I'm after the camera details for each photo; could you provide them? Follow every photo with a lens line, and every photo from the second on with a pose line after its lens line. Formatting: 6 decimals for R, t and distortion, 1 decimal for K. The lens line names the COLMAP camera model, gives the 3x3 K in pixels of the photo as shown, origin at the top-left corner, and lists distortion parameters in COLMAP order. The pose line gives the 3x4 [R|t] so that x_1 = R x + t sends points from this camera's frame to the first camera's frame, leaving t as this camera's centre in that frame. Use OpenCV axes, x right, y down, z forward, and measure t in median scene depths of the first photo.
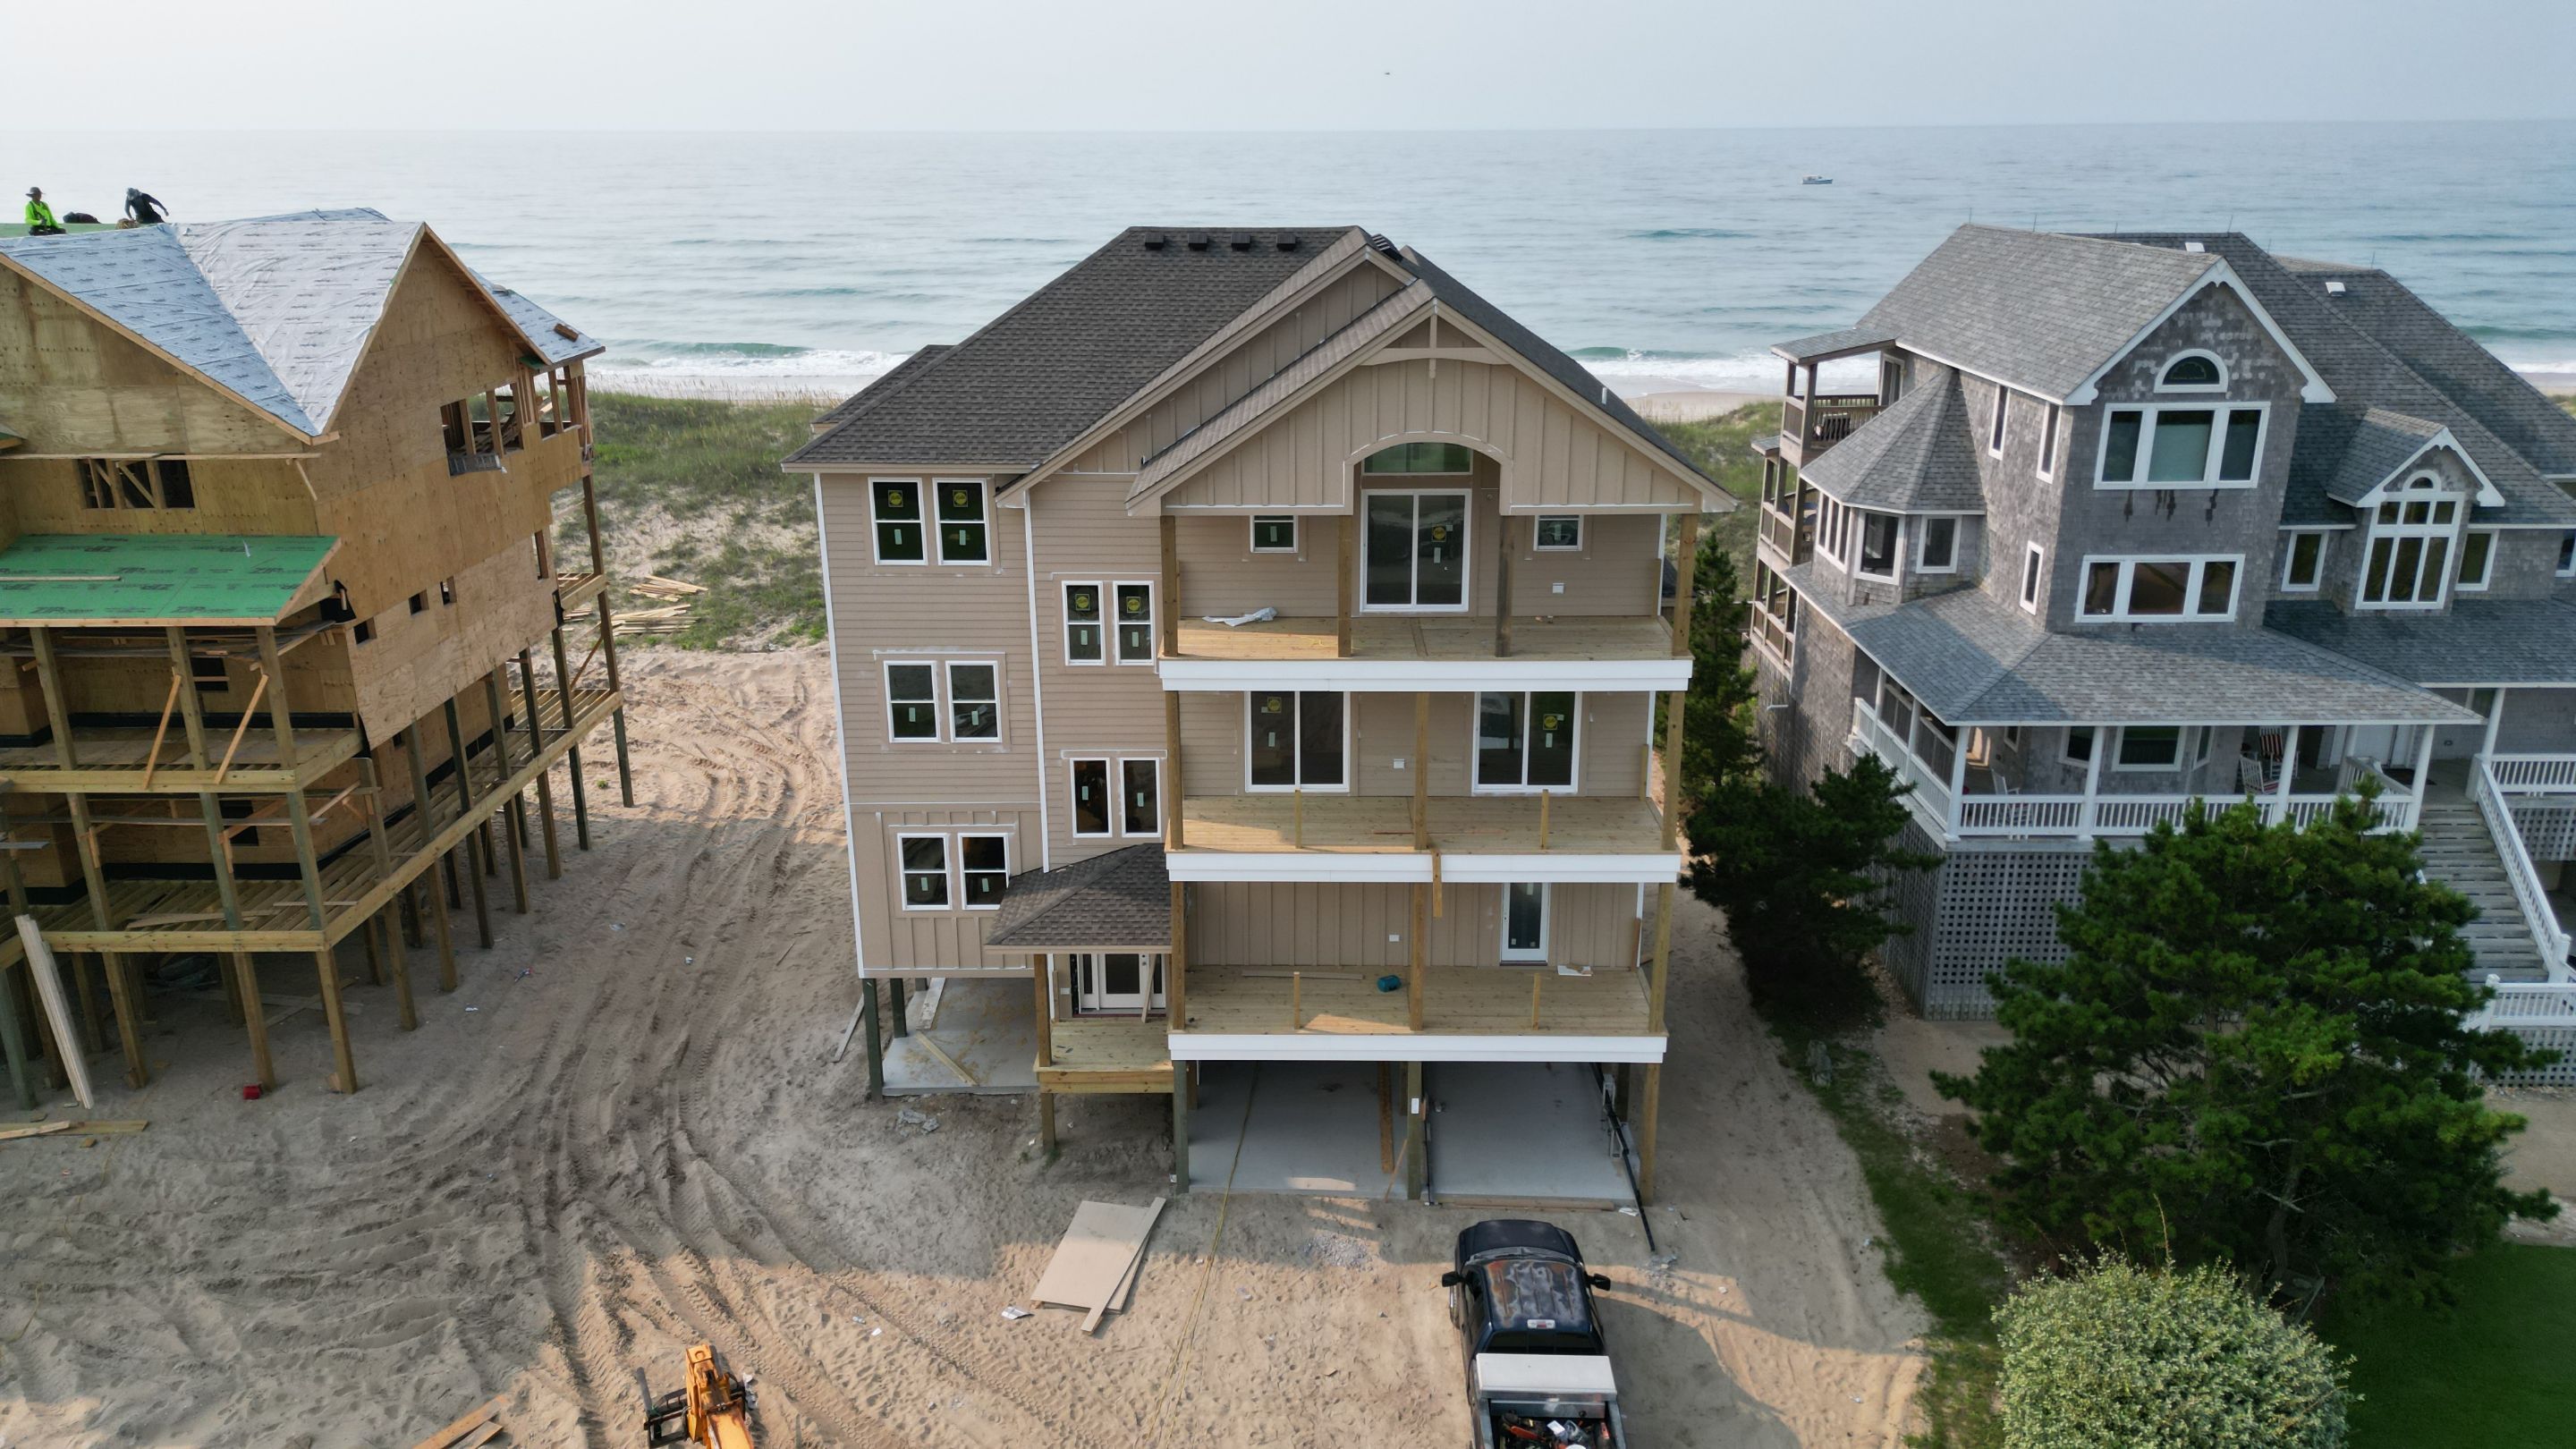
lens RADIAL K [[1802.3, 0, 1288.1], [0, 1802.3, 722.4], [0, 0, 1]] dist [0.064762, -0.063954]
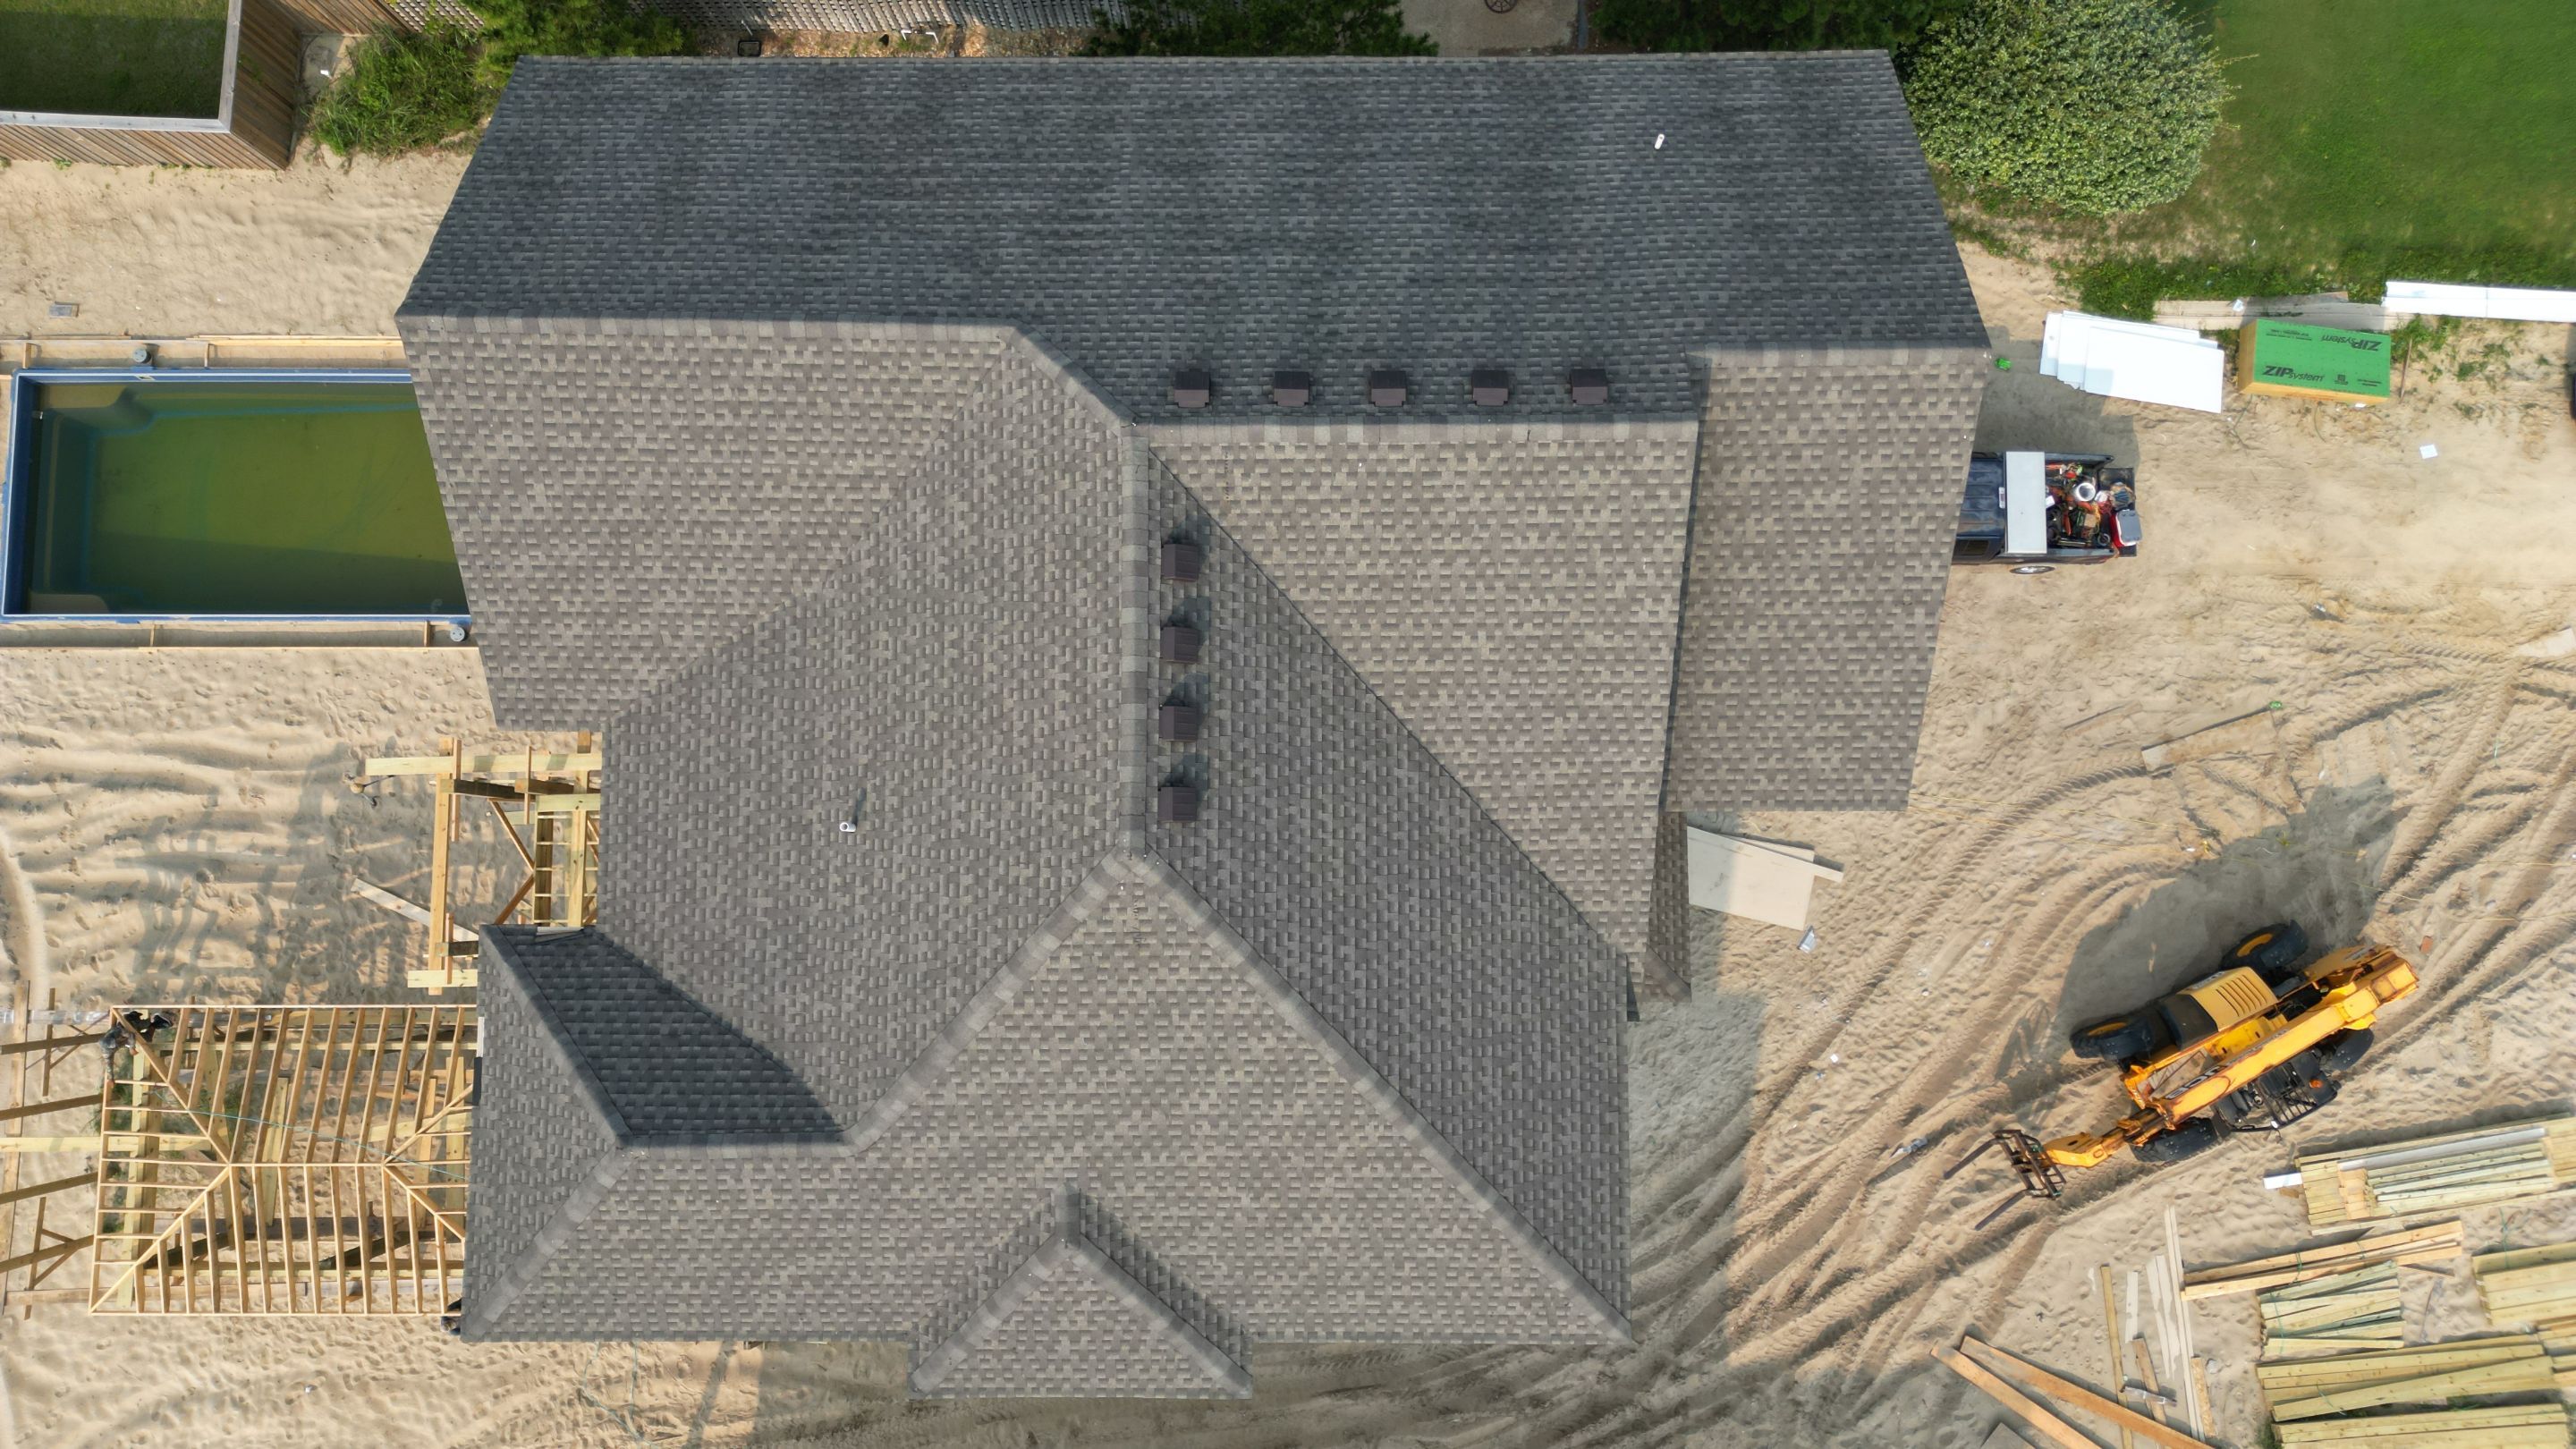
lens RADIAL K [[1802.3, 0, 1288.5], [0, 1802.3, 720.6], [0, 0, 1]] dist [0.064762, -0.063954]
pose [[-0.007910, -0.995283, 0.096695, -0.096585], [0.324295, 0.088919, 0.941767, -0.725488], [-0.945923, 0.038807, 0.322062, 0.763470]]
